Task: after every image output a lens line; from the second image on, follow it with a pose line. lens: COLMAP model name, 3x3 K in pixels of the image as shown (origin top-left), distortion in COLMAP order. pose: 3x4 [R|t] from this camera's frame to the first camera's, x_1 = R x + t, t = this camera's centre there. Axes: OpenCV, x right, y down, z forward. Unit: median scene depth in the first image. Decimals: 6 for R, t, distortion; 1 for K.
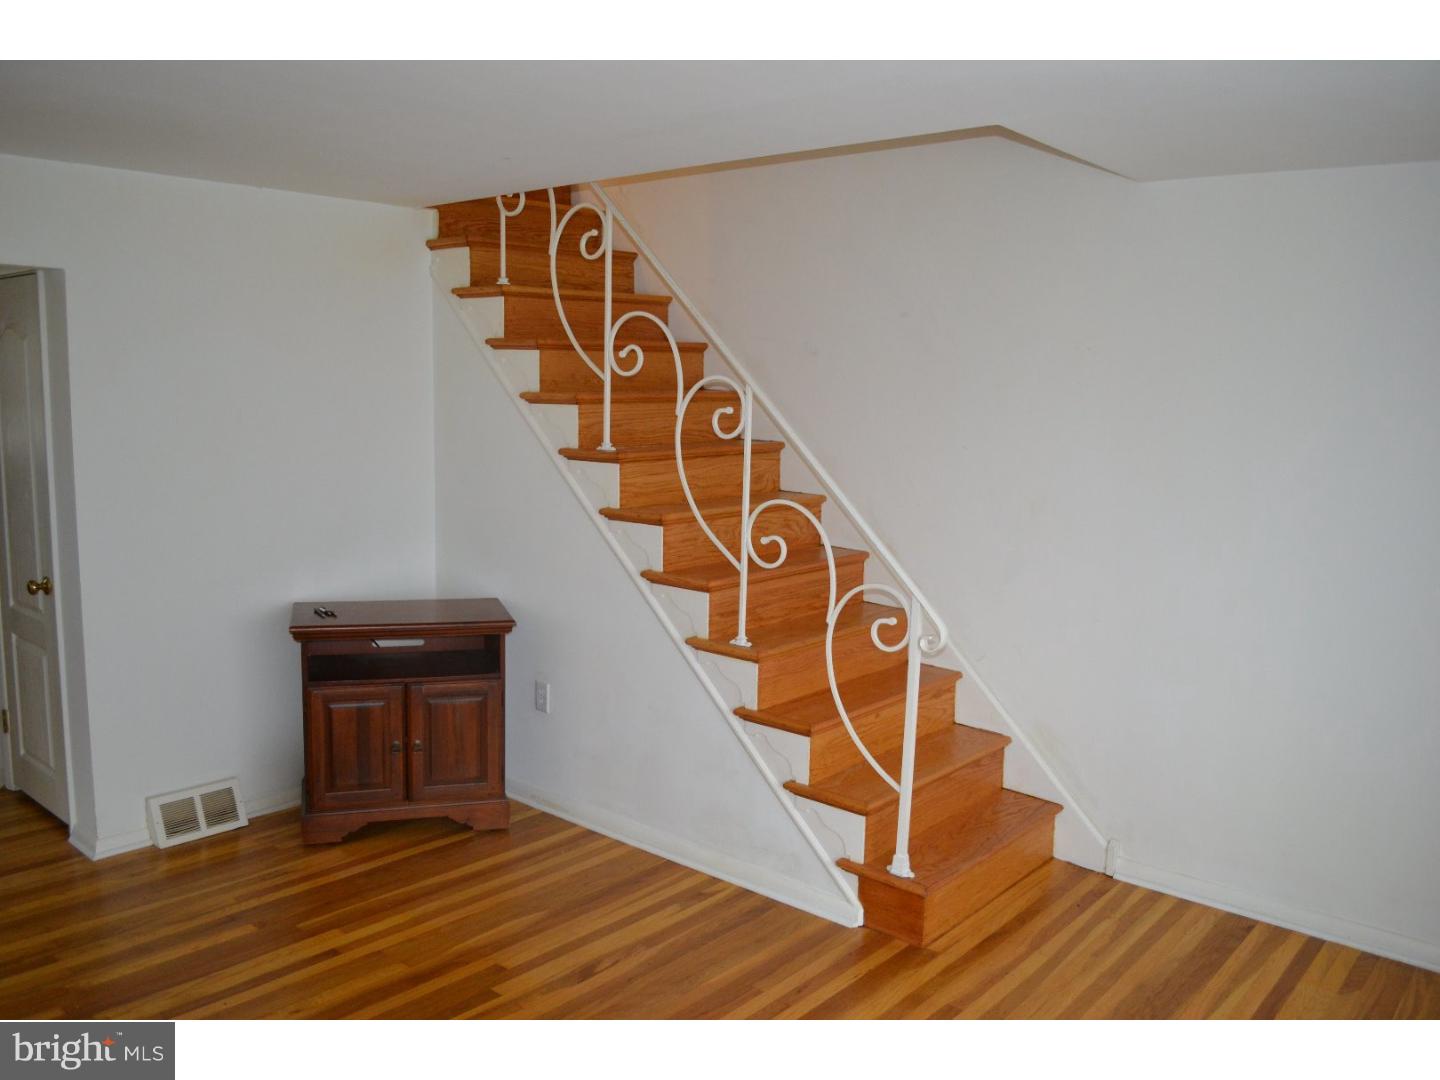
lens RADIAL K [[1163.3, 0, 717.8], [0, 1163.3, 546.0], [0, 0, 1]] dist [-0.067061, 0.007505]
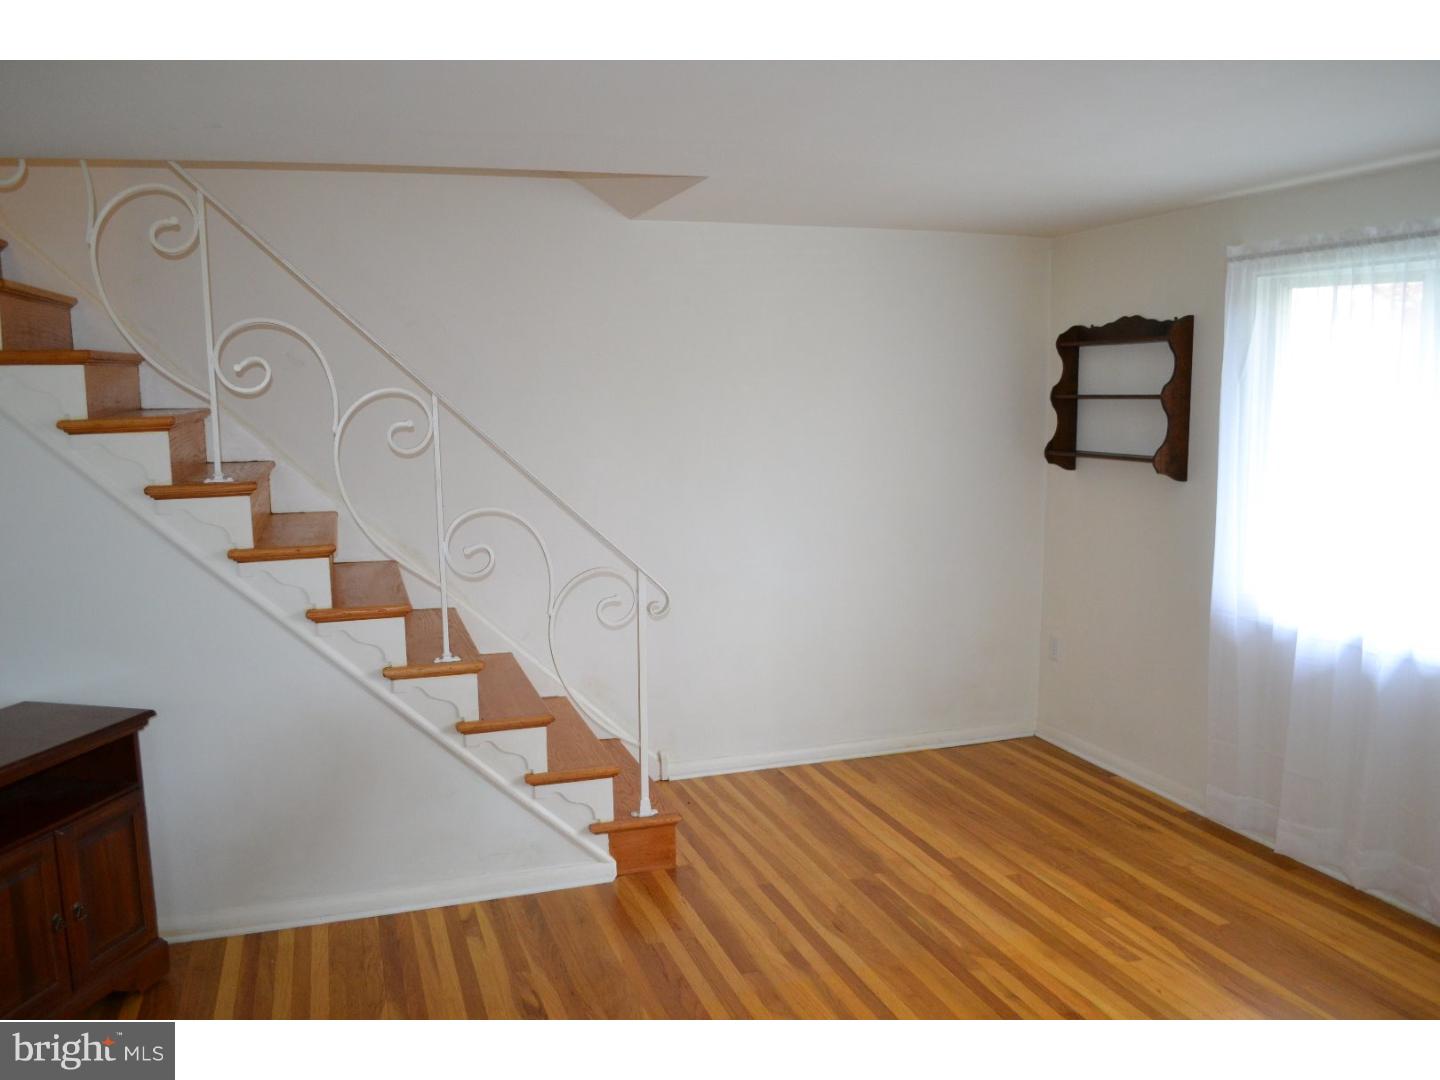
lens RADIAL K [[1163.3, 0, 719.2], [0, 1163.3, 542.5], [0, 0, 1]] dist [-0.067061, 0.007505]
pose [[0.505298, -0.141467, 0.851270, -0.707351], [0.147296, 0.986134, 0.076447, -0.056313], [-0.850281, 0.086760, 0.519129, 0.302408]]
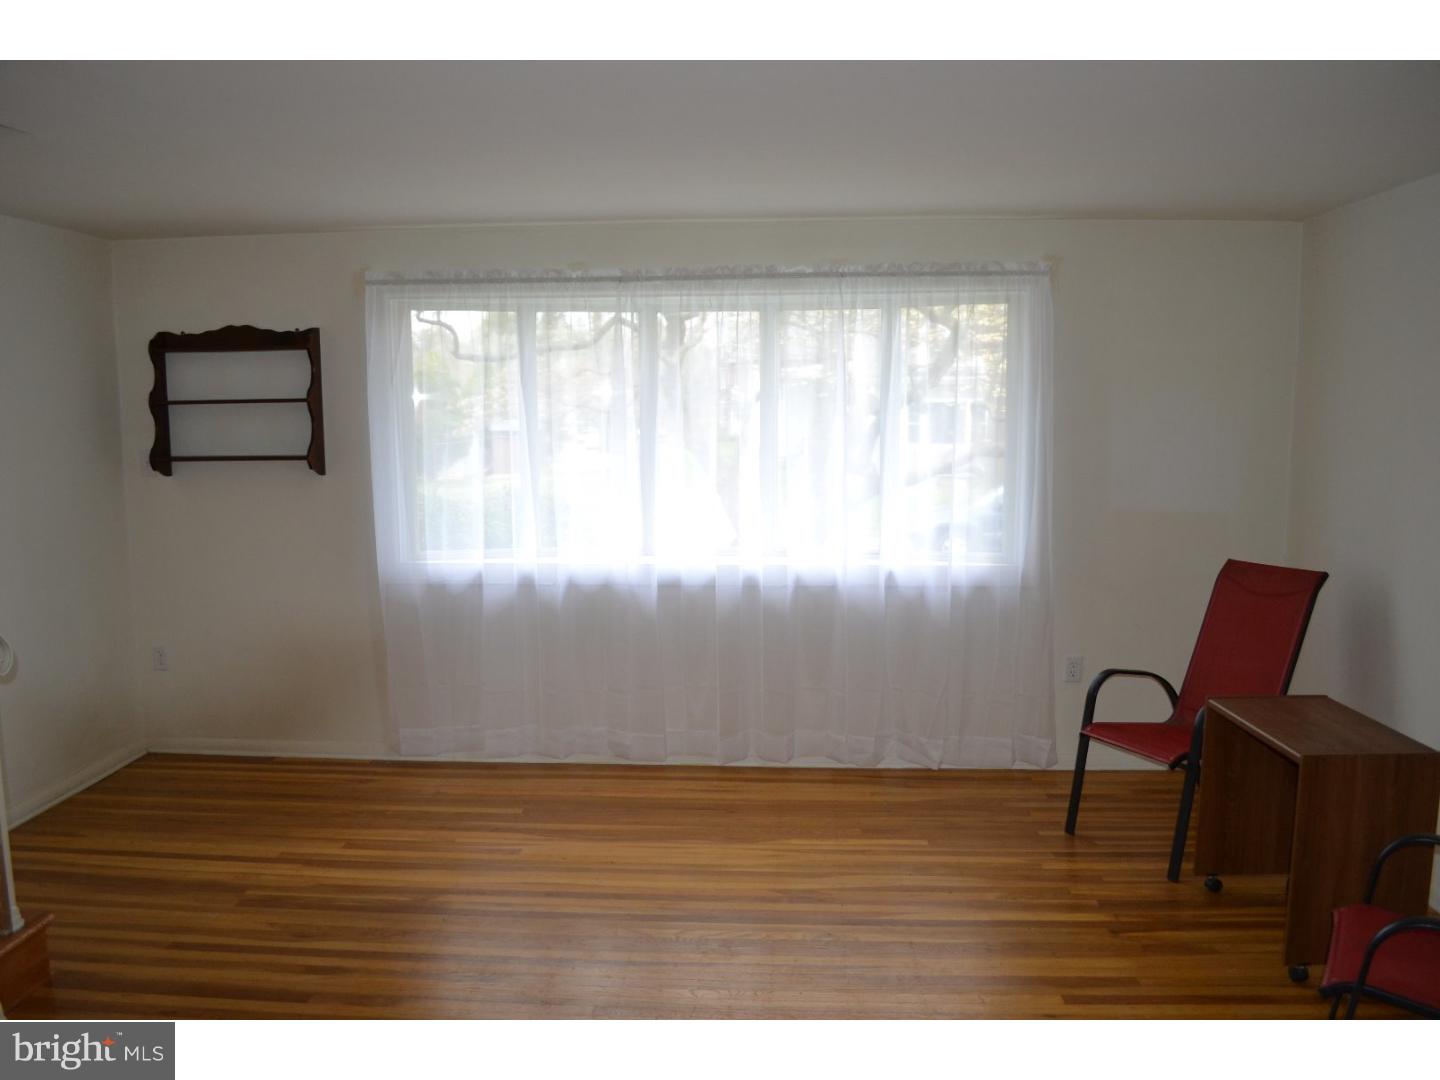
lens RADIAL K [[1163.3, 0, 722.8], [0, 1163.3, 535.5], [0, 0, 1]] dist [-0.067061, 0.007505]
pose [[-0.592045, -0.121611, 0.796677, -0.799896], [0.109673, 0.967194, 0.229143, -0.150098], [-0.798408, 0.223037, -0.559285, 0.932088]]
